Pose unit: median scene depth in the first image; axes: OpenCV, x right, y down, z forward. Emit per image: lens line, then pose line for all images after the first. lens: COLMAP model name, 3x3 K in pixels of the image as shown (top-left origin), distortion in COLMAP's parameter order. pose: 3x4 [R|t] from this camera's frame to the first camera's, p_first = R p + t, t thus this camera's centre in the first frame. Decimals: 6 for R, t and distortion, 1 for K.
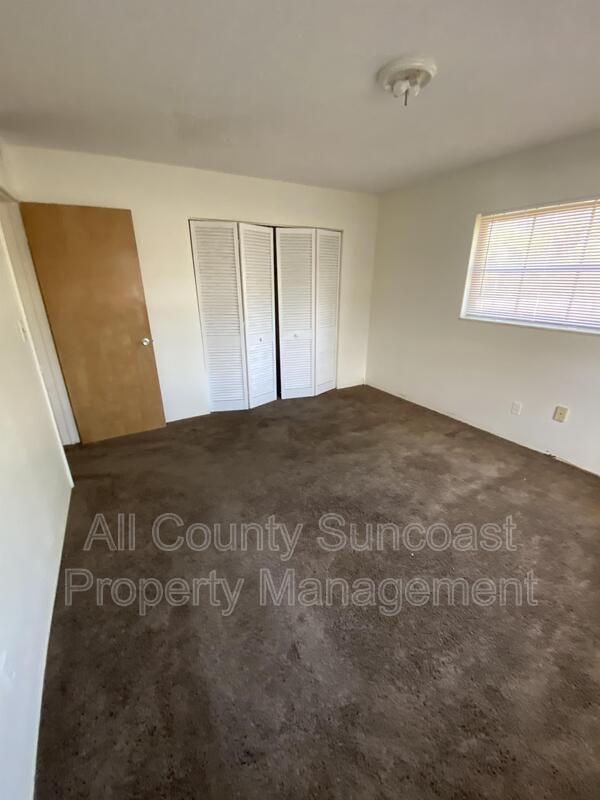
lens RADIAL K [[329.2, 0, 300.0], [0, 329.2, 400.0], [0, 0, 1]] dist [0.026044, -0.021154]
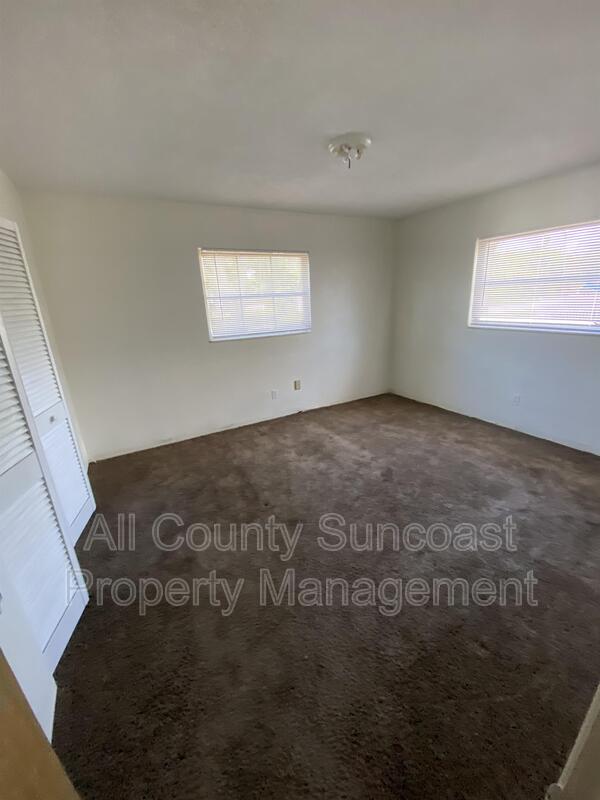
lens RADIAL K [[329.2, 0, 300.0], [0, 329.2, 400.0], [0, 0, 1]] dist [0.026044, -0.021154]
pose [[-0.002817, -0.290966, 0.956729, -0.707803], [0.395971, 0.878207, 0.268251, -0.296024], [-0.918259, 0.379593, 0.112740, 0.806342]]
